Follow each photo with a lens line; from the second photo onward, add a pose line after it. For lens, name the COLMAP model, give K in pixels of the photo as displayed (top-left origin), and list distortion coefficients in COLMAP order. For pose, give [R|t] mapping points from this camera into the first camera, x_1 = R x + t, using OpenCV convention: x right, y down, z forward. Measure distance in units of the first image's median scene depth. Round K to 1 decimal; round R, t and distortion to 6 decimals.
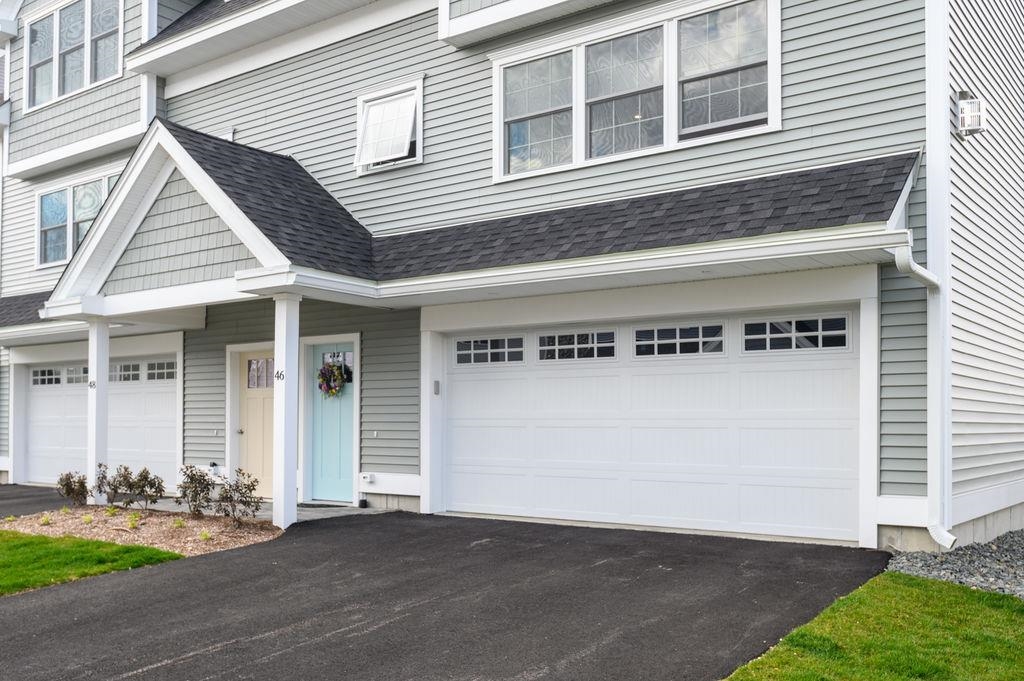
lens RADIAL K [[962.6, 0, 511.9], [0, 962.6, 302.8], [0, 0, 1]] dist [0.000479, -0.001549]
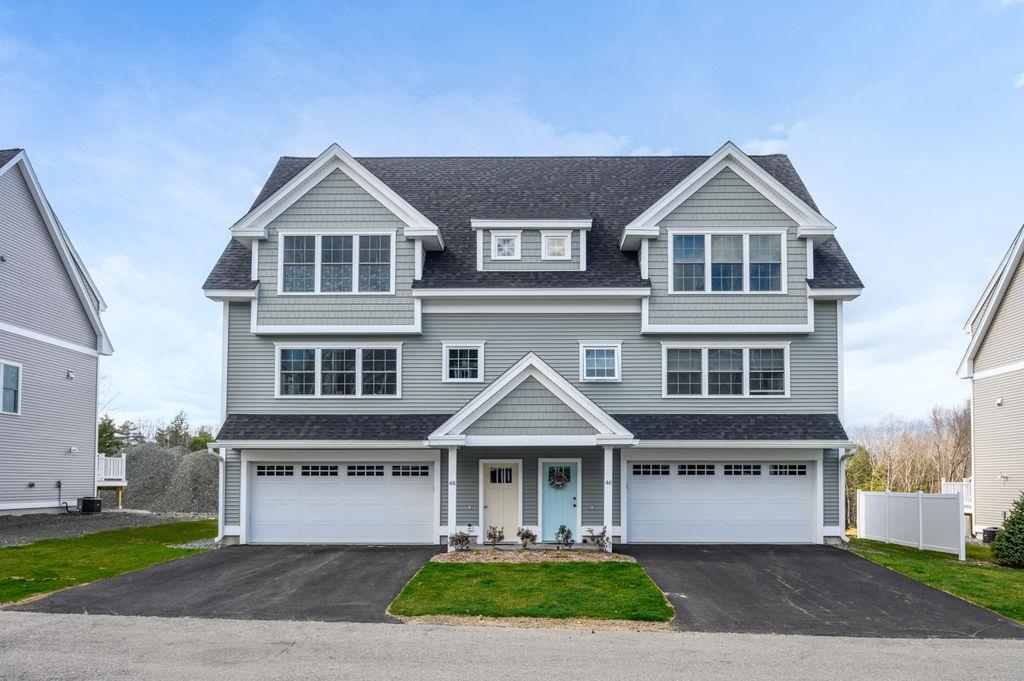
lens RADIAL K [[761.6, 0, 512.0], [0, 761.6, 340.5], [0, 0, 1]] dist [-0.004768, -0.001080]
pose [[0.803605, 0.104703, 0.585881, -1.352274], [-0.073568, 0.994329, -0.076790, -0.090518], [-0.590599, 0.018607, 0.806751, -0.262482]]
